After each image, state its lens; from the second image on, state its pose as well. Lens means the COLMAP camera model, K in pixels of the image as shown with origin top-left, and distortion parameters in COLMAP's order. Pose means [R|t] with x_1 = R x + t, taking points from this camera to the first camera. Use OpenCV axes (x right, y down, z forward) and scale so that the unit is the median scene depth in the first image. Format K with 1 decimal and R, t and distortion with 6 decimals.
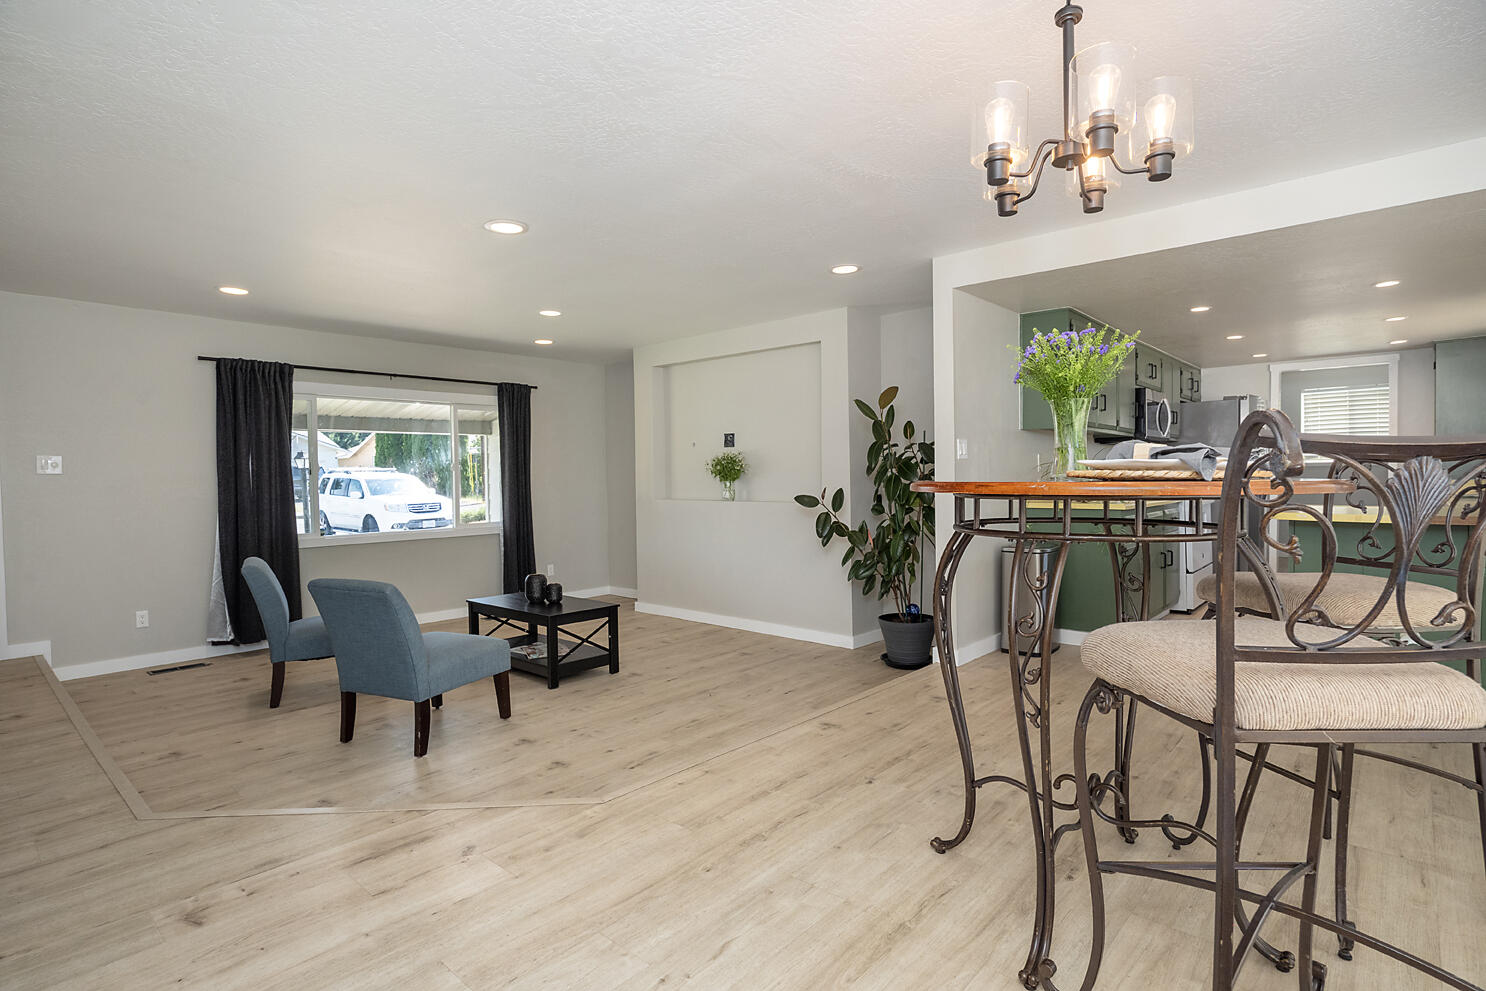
lens RADIAL K [[752.0, 0, 743.0], [0, 752.0, 495.5], [0, 0, 1]] dist [-0.019513, 0.001158]
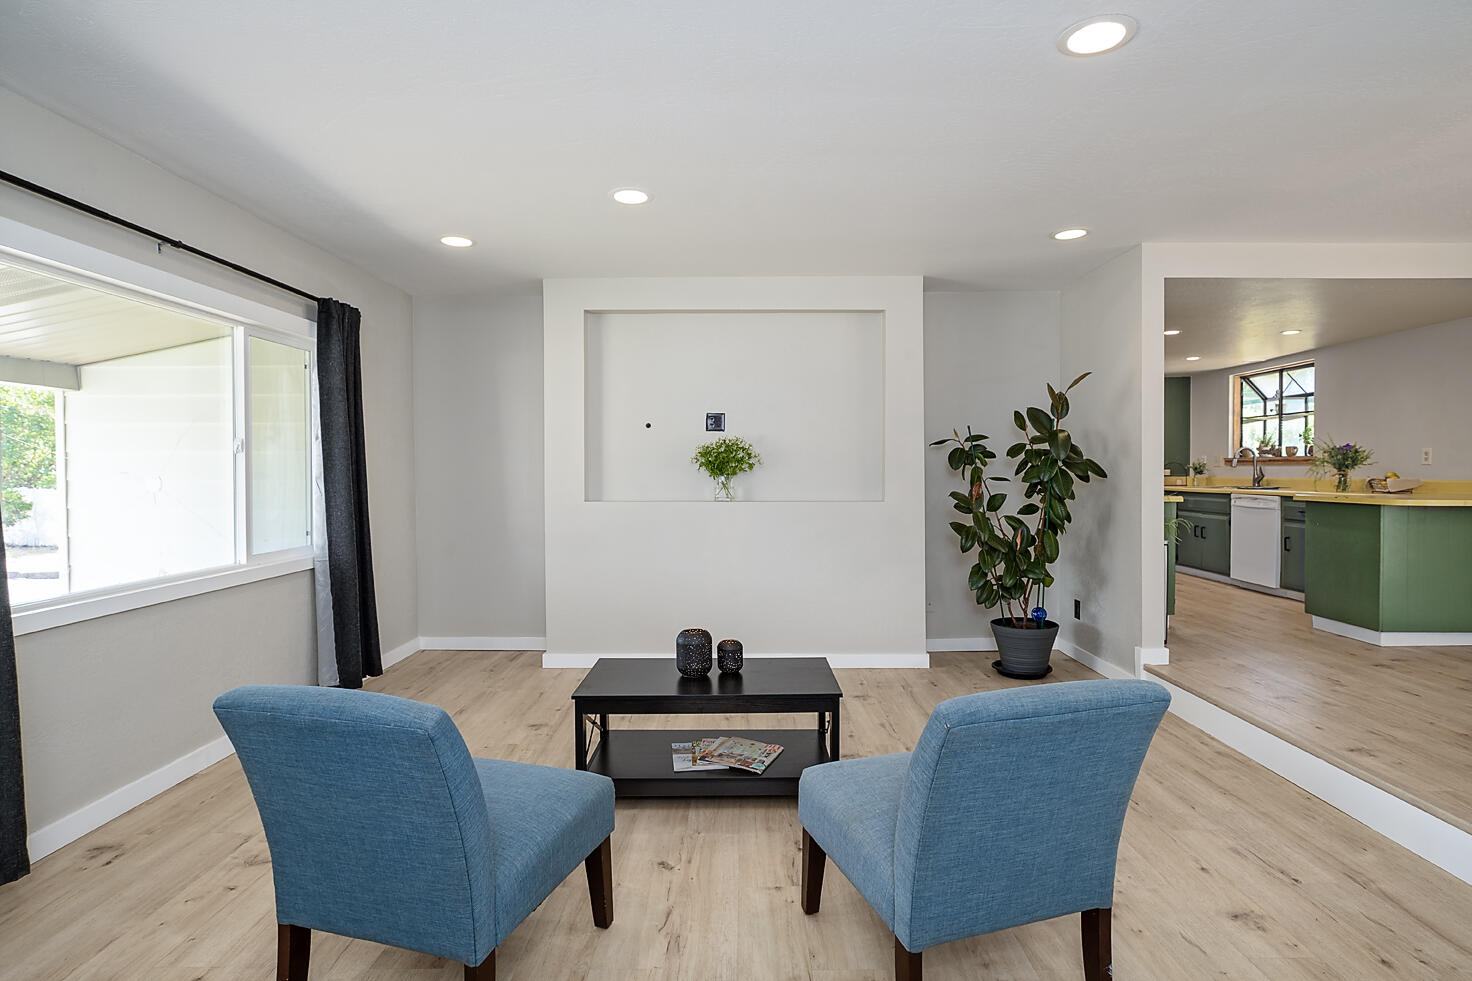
lens RADIAL K [[751.3, 0, 736.0], [0, 751.3, 490.5], [0, 0, 1]] dist [-0.004257, 0.000261]
pose [[0.737879, -0.009420, 0.674868, -0.810223], [0.013030, 0.999915, -0.000290, -0.006296], [-0.674808, 0.009007, 0.737939, 0.672360]]
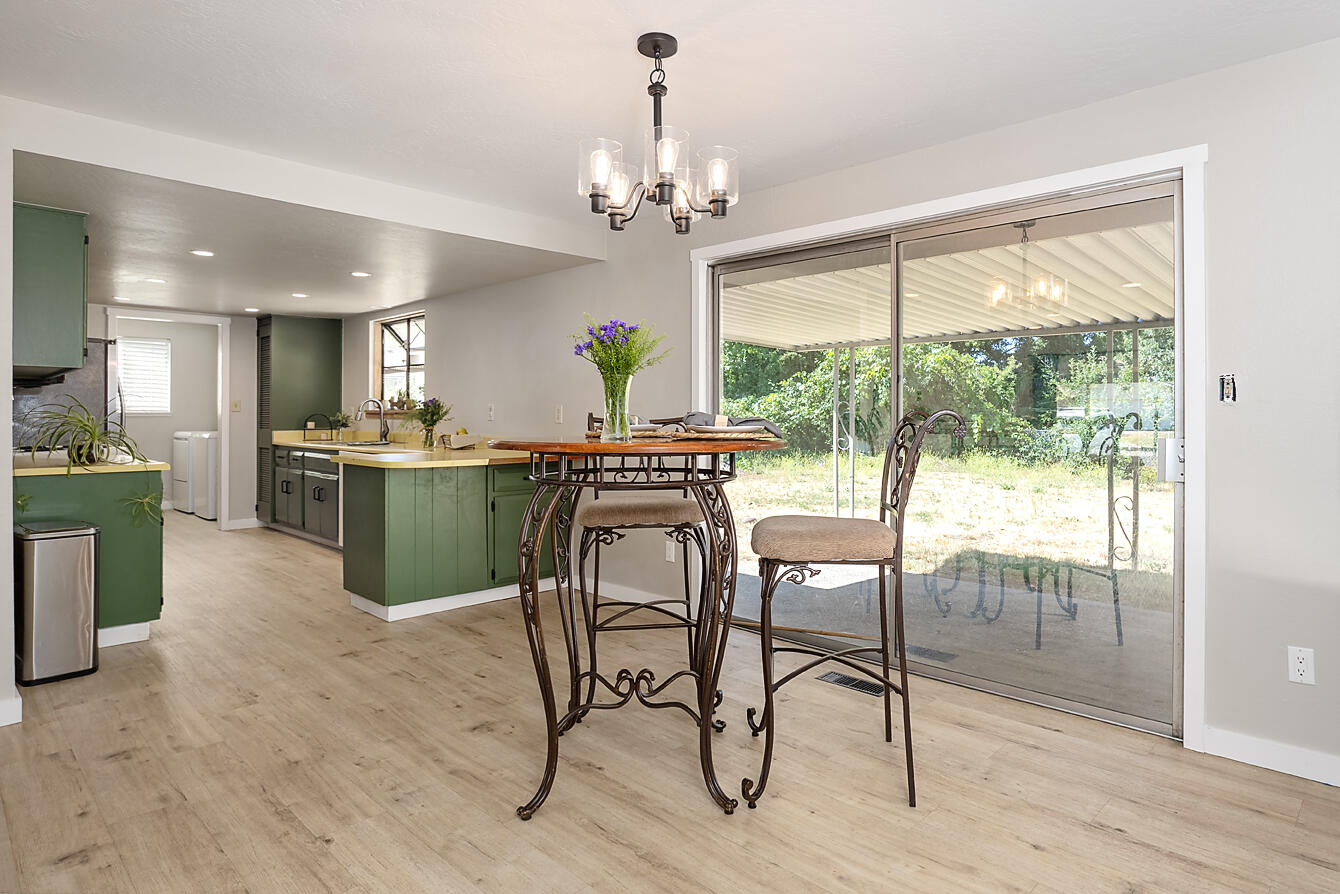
lens RADIAL K [[759.5, 0, 743.4], [0, 759.5, 413.6], [0, 0, 1]] dist [-0.014667, 0.001252]
pose [[-0.002155, 0.013655, 0.999904, -0.388690], [0.023564, 0.999630, -0.013600, -0.019409], [-0.999720, 0.023533, -0.002476, 0.369415]]
